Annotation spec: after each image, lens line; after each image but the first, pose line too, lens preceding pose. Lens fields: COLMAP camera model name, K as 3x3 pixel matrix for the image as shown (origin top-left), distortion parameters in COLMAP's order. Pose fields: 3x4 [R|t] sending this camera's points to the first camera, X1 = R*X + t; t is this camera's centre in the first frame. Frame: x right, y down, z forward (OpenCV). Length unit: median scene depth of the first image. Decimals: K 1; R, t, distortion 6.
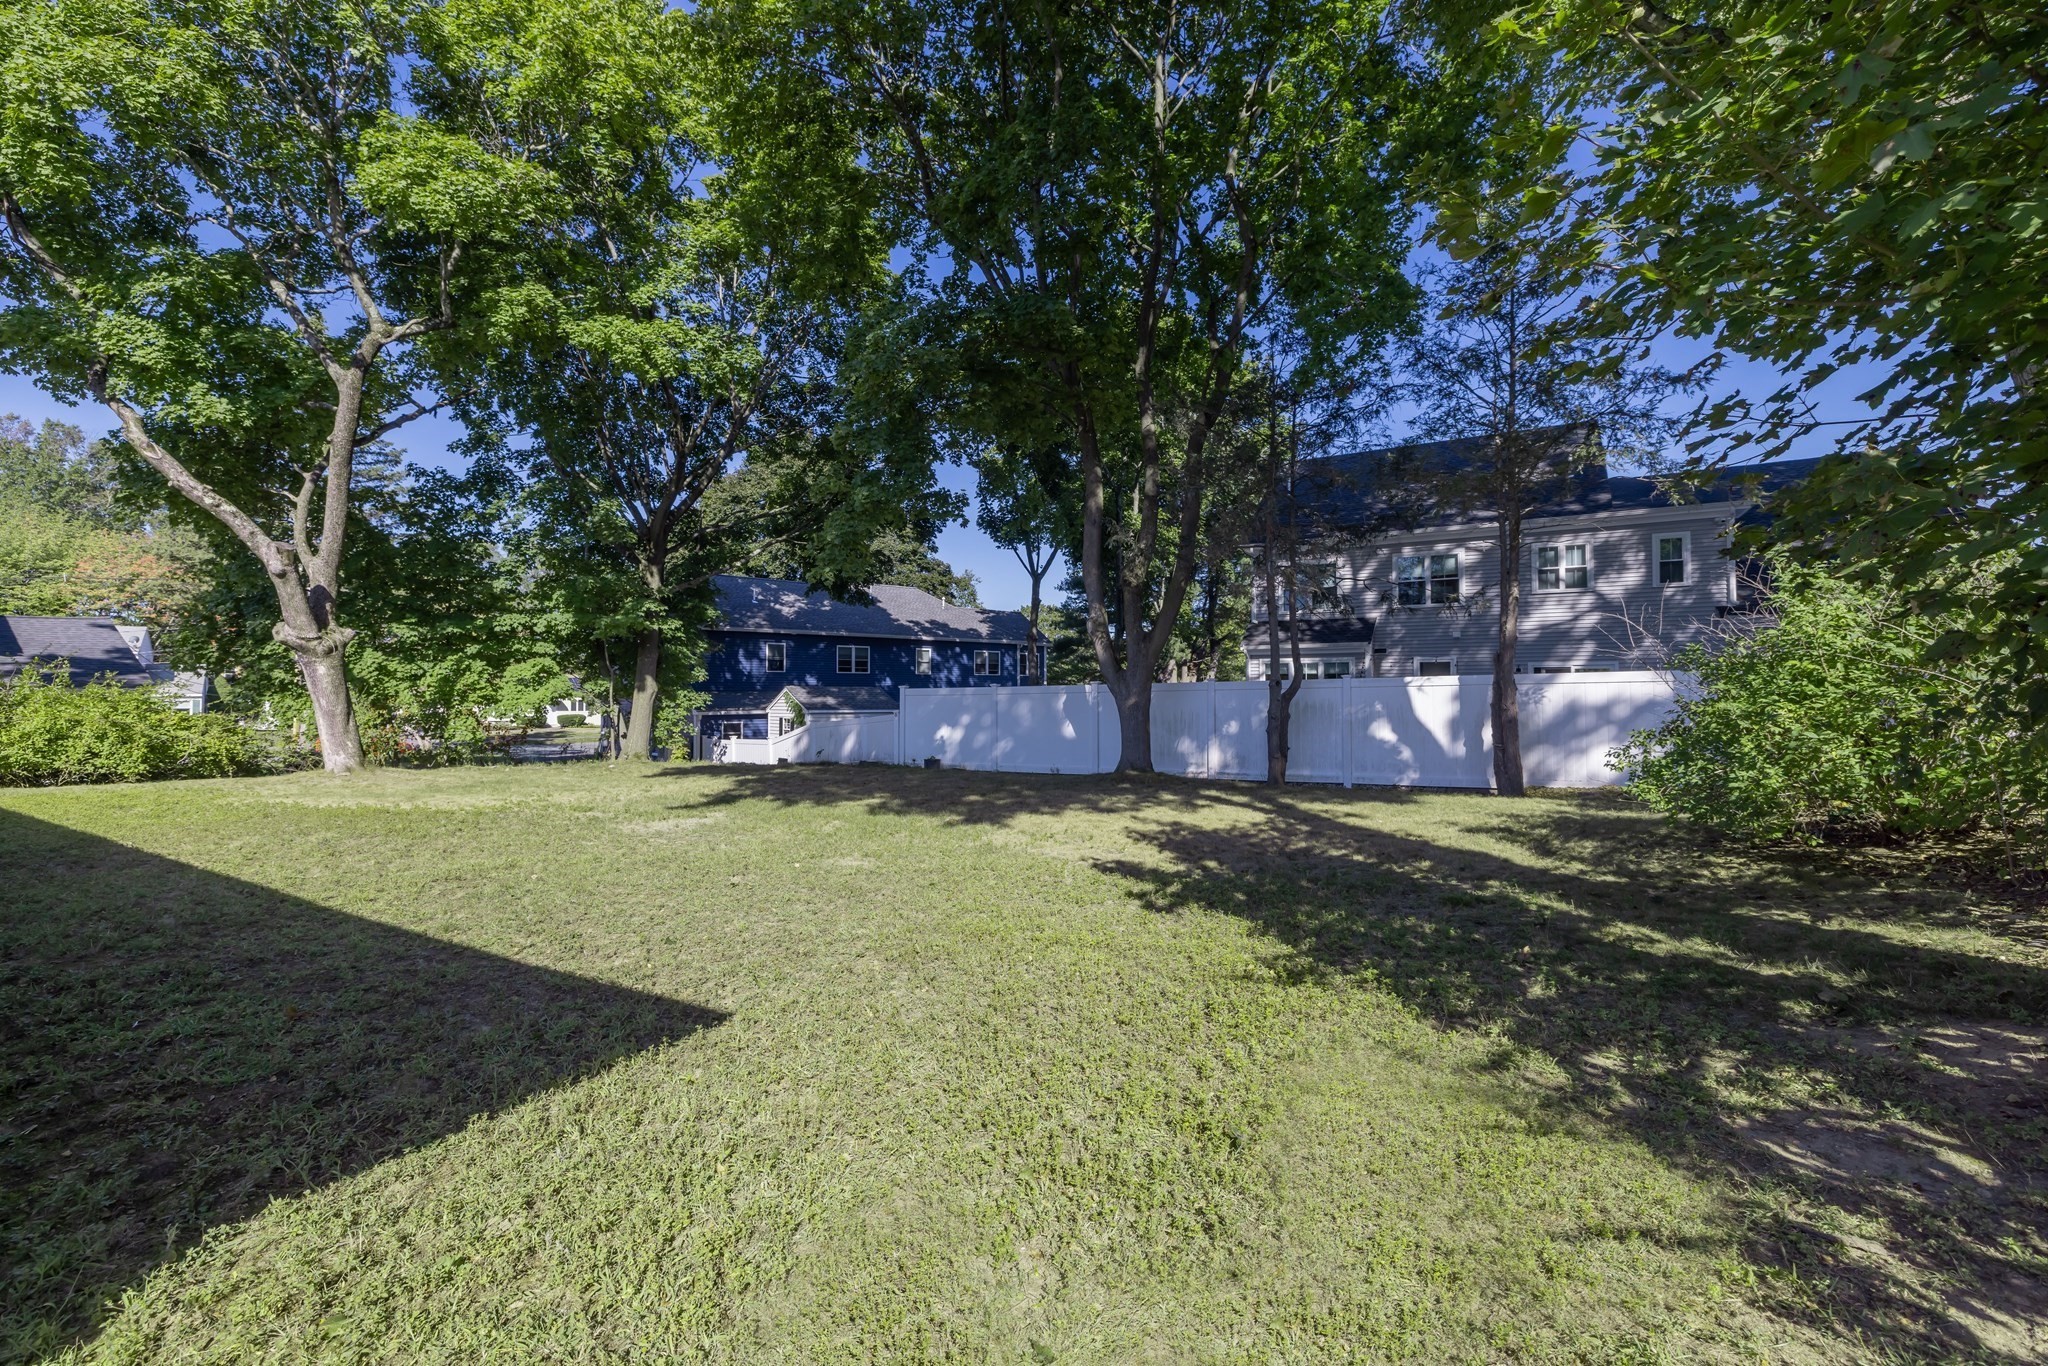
lens RADIAL K [[871.2, 0, 1024.0], [0, 871.2, 683.0], [0, 0, 1]] dist [0.000521, 0.000131]
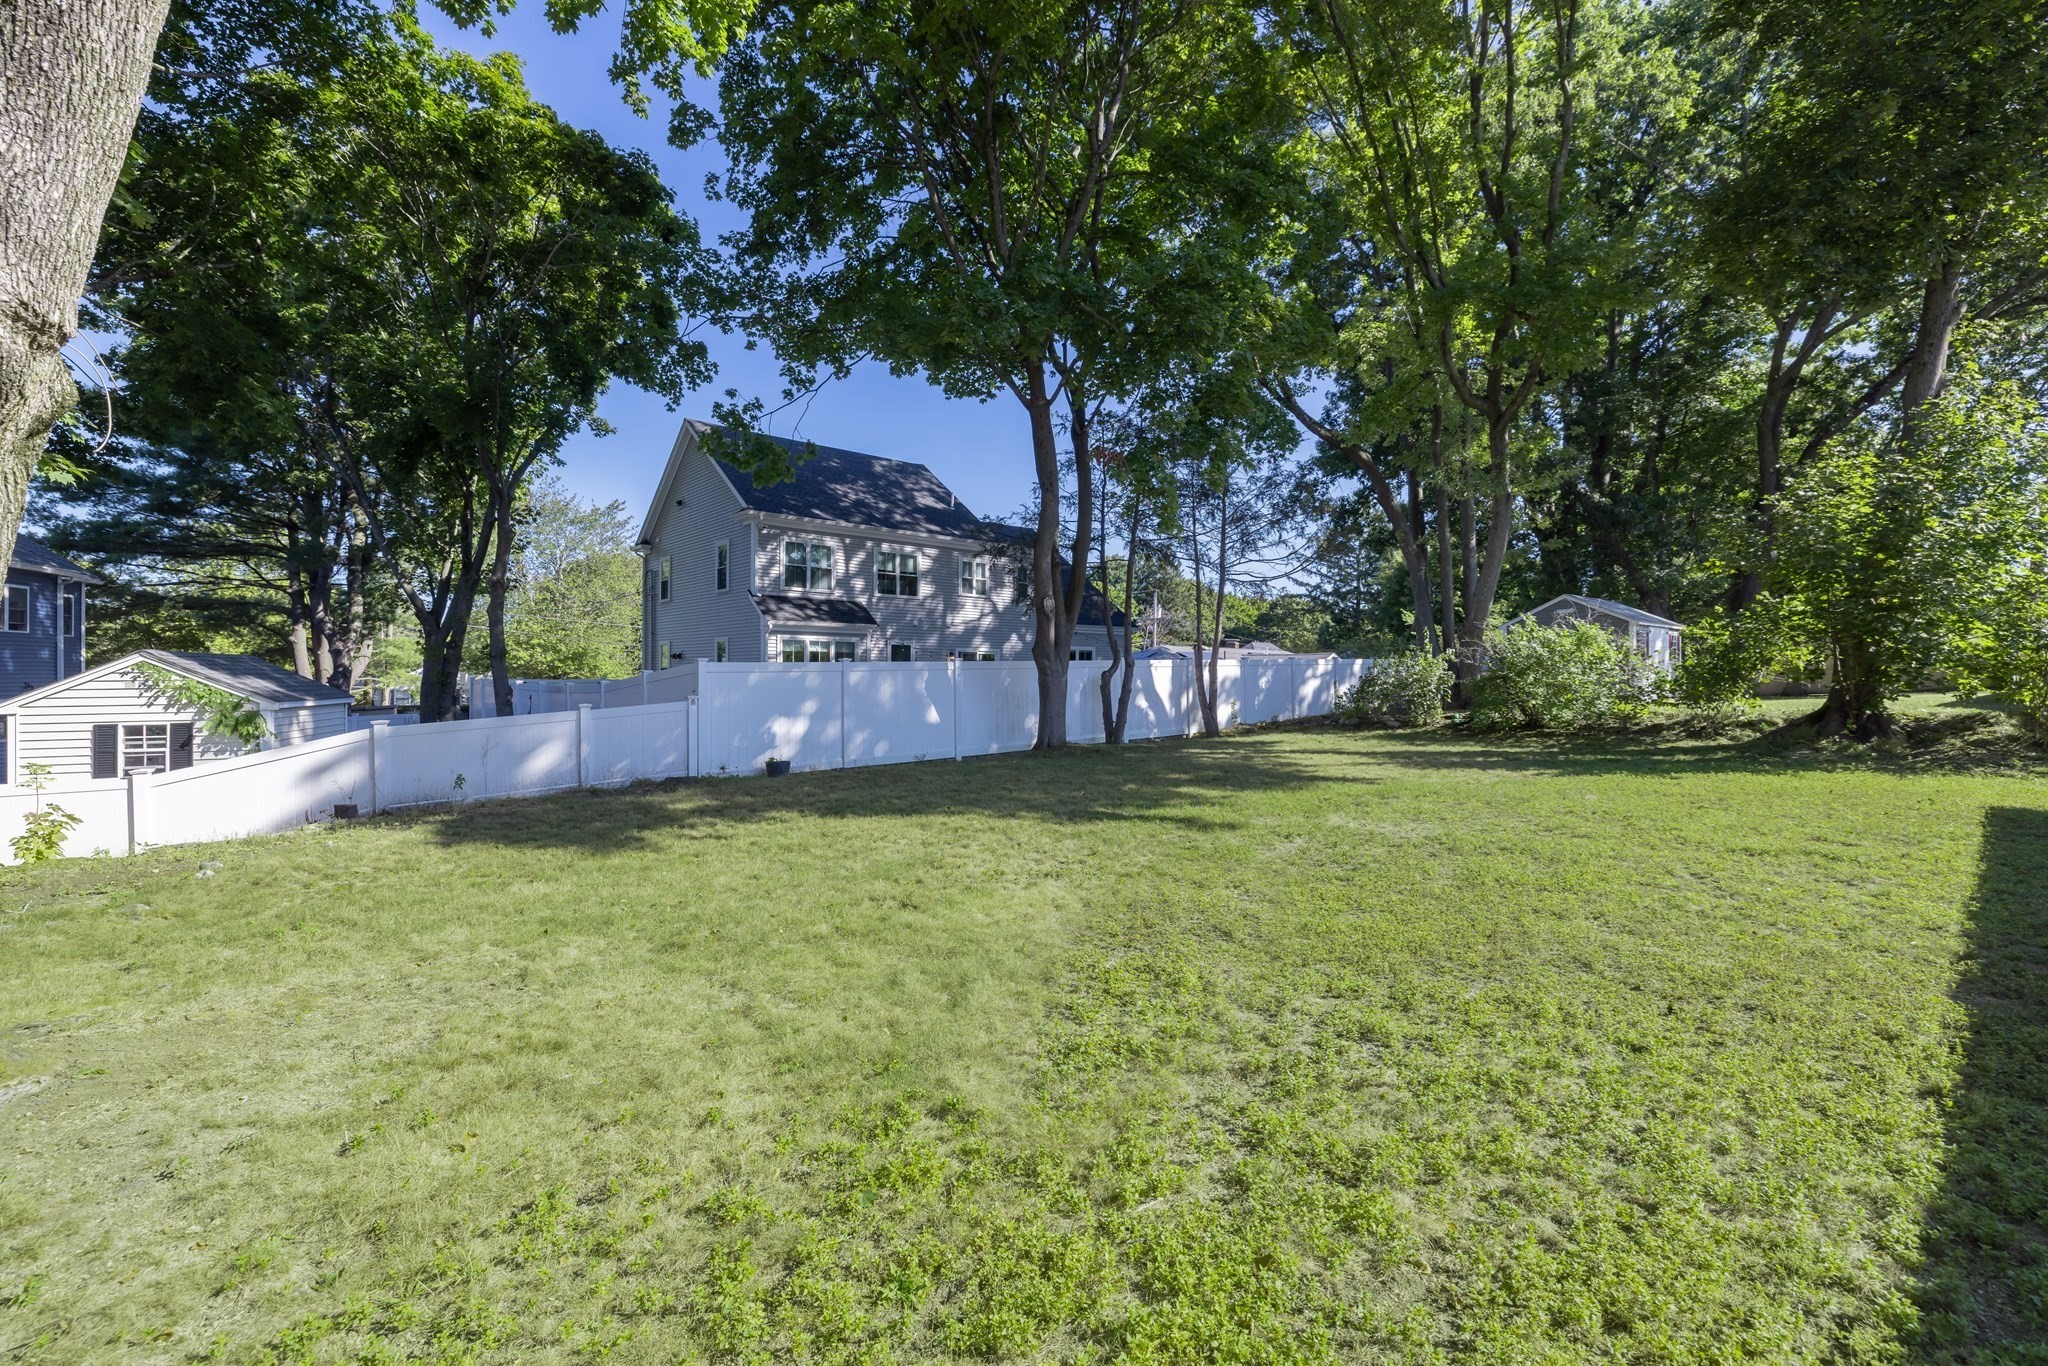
lens RADIAL K [[871.2, 0, 1024.0], [0, 871.2, 683.0], [0, 0, 1]] dist [0.000521, 0.000131]
pose [[0.304048, -0.006346, 0.952635, -0.596991], [-0.012869, 0.999859, 0.010767, 0.009707], [-0.952570, -0.015533, 0.303924, 0.500894]]
